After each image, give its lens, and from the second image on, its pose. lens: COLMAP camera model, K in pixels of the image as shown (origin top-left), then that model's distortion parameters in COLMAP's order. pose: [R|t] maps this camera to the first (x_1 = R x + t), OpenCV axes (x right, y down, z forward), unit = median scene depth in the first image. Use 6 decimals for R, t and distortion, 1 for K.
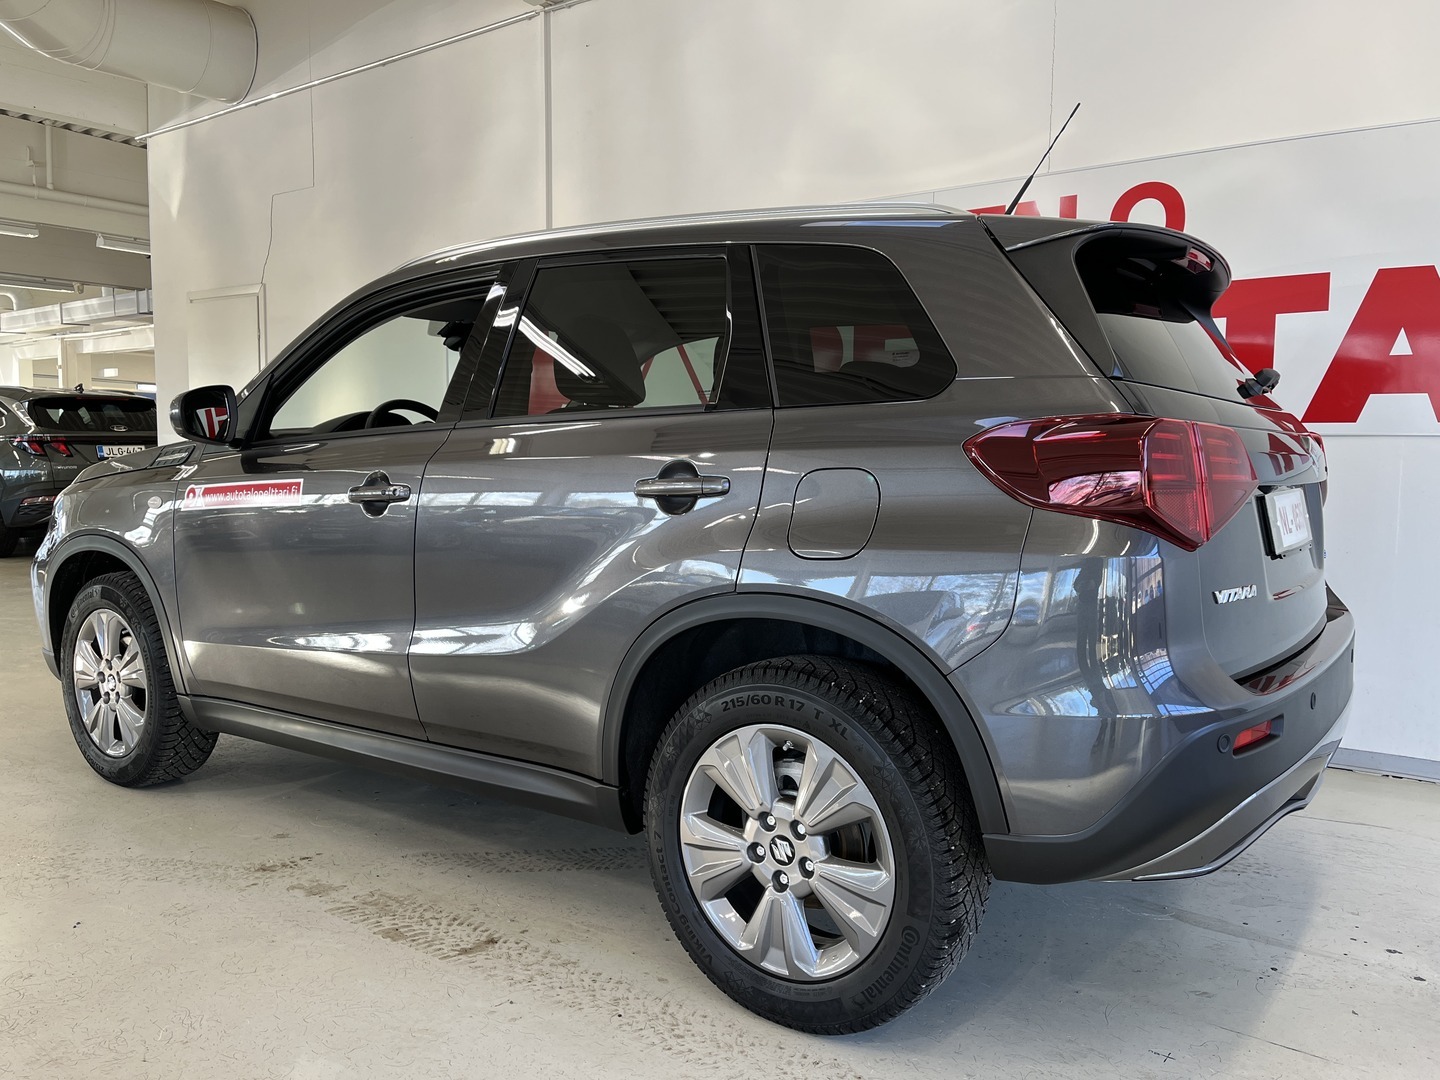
lens RADIAL K [[1104.8, 0, 720.0], [0, 1104.8, 540.0], [0, 0, 1]] dist [0.036331, -0.010193]
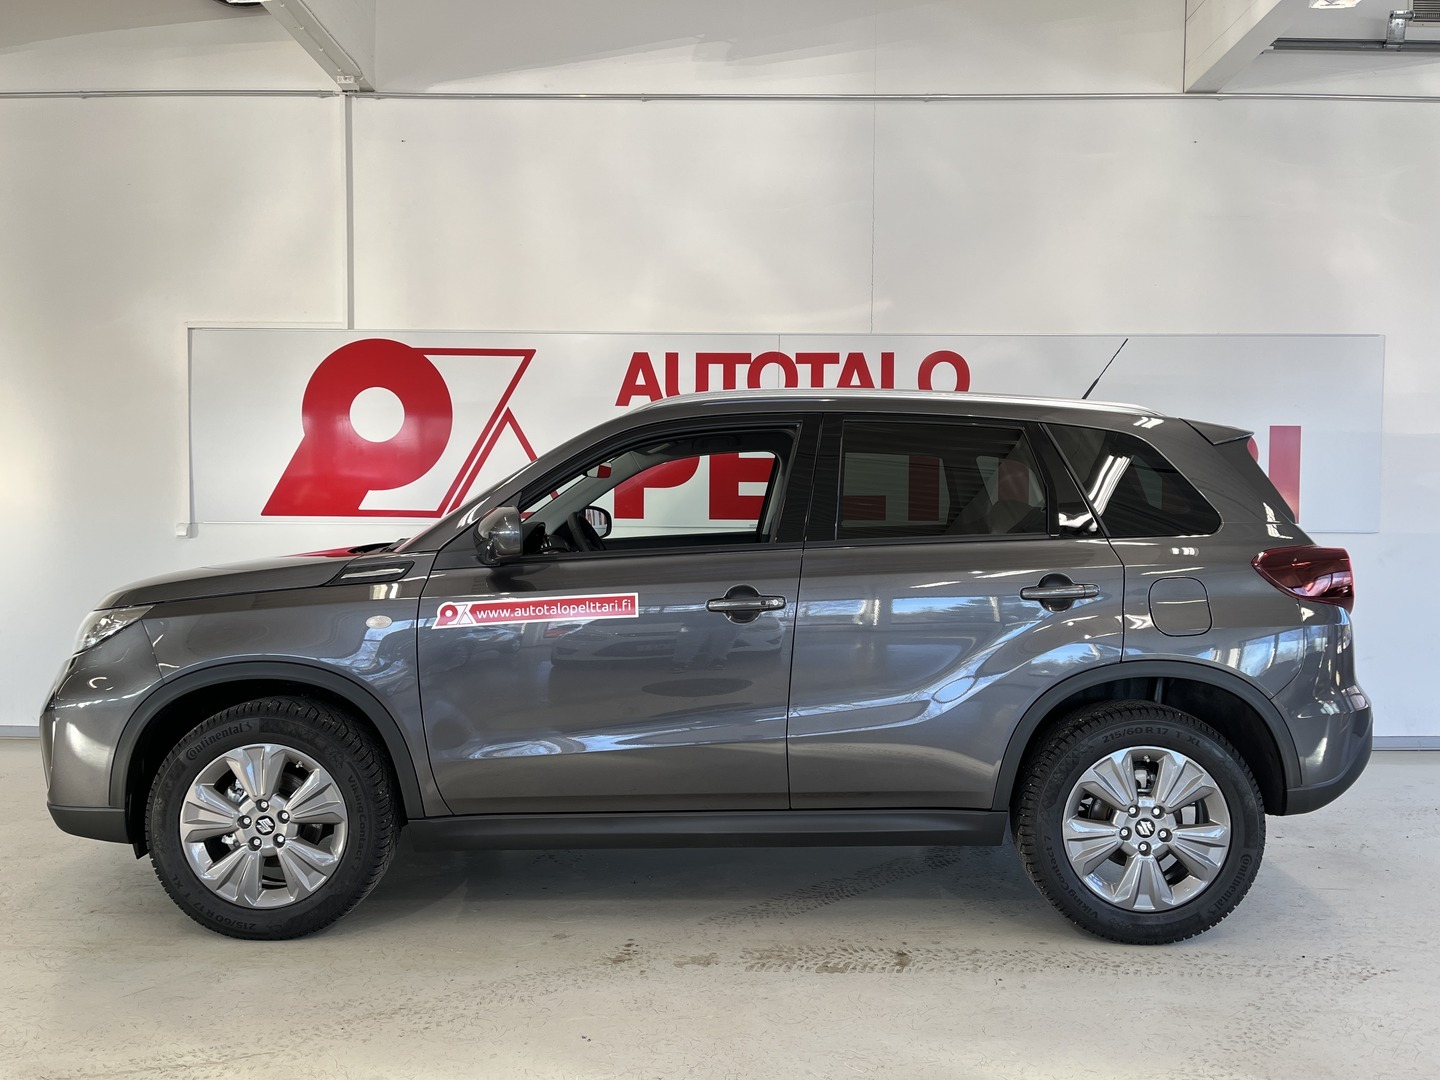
lens RADIAL K [[1104.8, 0, 720.0], [0, 1104.8, 540.0], [0, 0, 1]] dist [0.036331, -0.010193]
pose [[0.804988, -0.017678, 0.593027, -1.264725], [0.045690, 0.998435, -0.032257, -0.090720], [-0.591529, 0.053062, 0.804536, 0.085165]]
